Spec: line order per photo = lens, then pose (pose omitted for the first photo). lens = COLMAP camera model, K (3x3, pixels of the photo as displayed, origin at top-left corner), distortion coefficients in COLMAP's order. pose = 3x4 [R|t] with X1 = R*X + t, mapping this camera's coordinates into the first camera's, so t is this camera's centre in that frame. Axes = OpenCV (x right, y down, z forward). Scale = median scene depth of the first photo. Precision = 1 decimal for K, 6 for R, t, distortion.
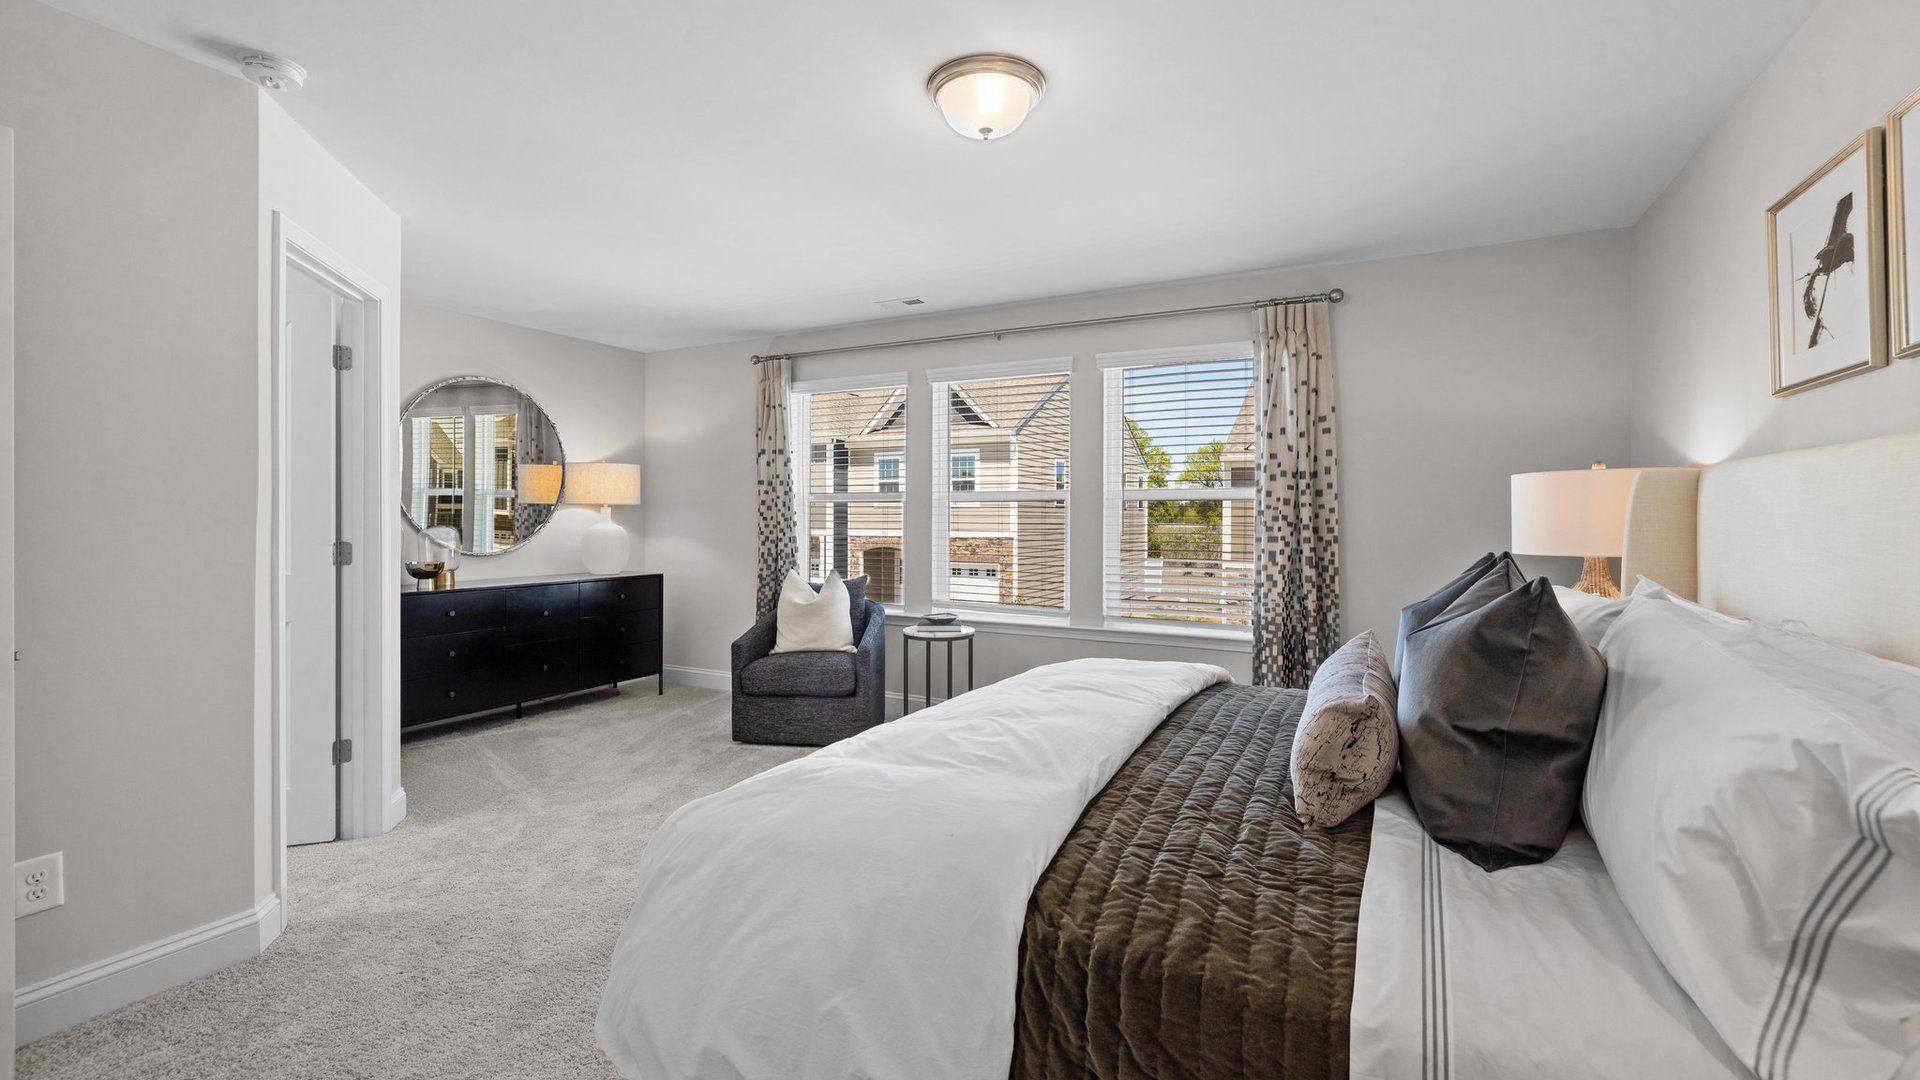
lens RADIAL K [[805.4, 0, 961.6], [0, 805.4, 522.8], [0, 0, 1]] dist [0.001613, -0.001966]
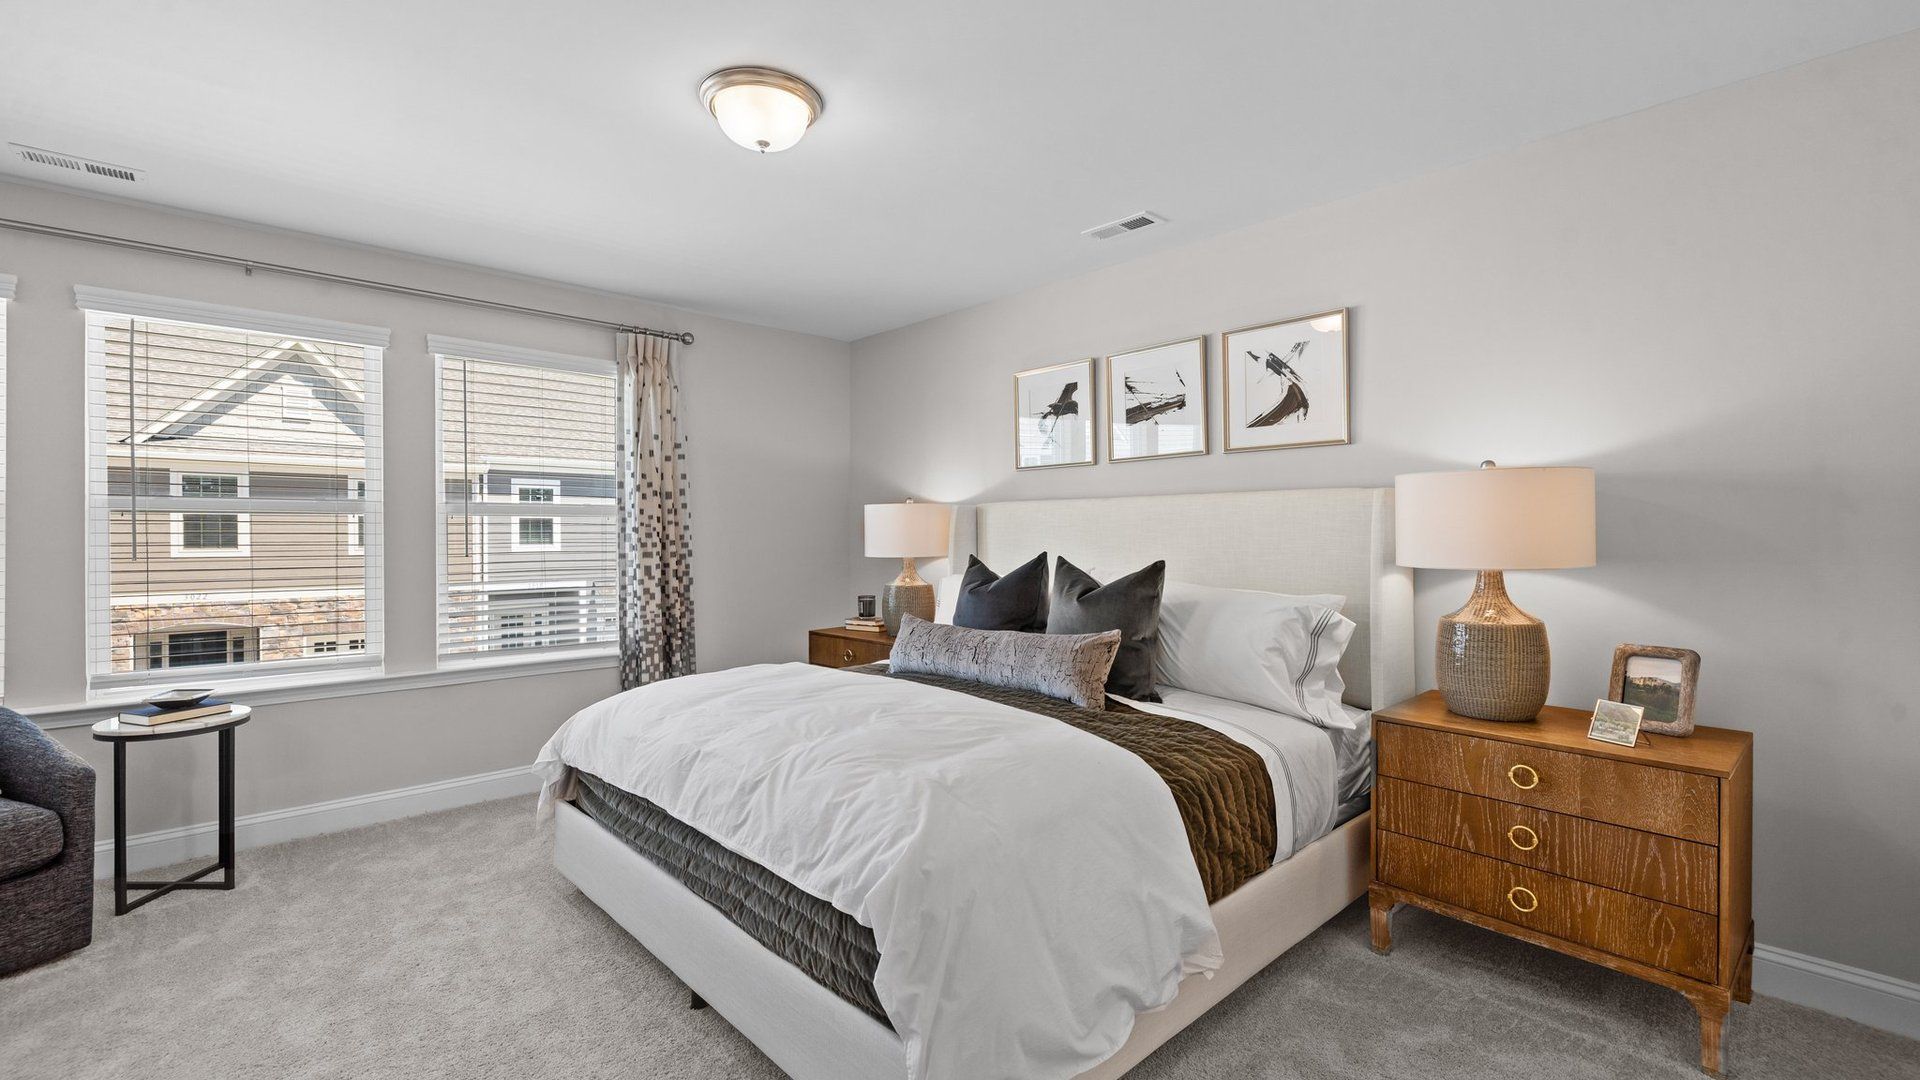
lens RADIAL K [[805.4, 0, 961.1], [0, 805.4, 533.8], [0, 0, 1]] dist [0.001613, -0.001966]
pose [[0.335168, -0.005721, 0.942141, -0.477101], [0.011235, 0.999935, 0.002075, -0.004578], [-0.942091, 0.009889, 0.335211, 0.256496]]
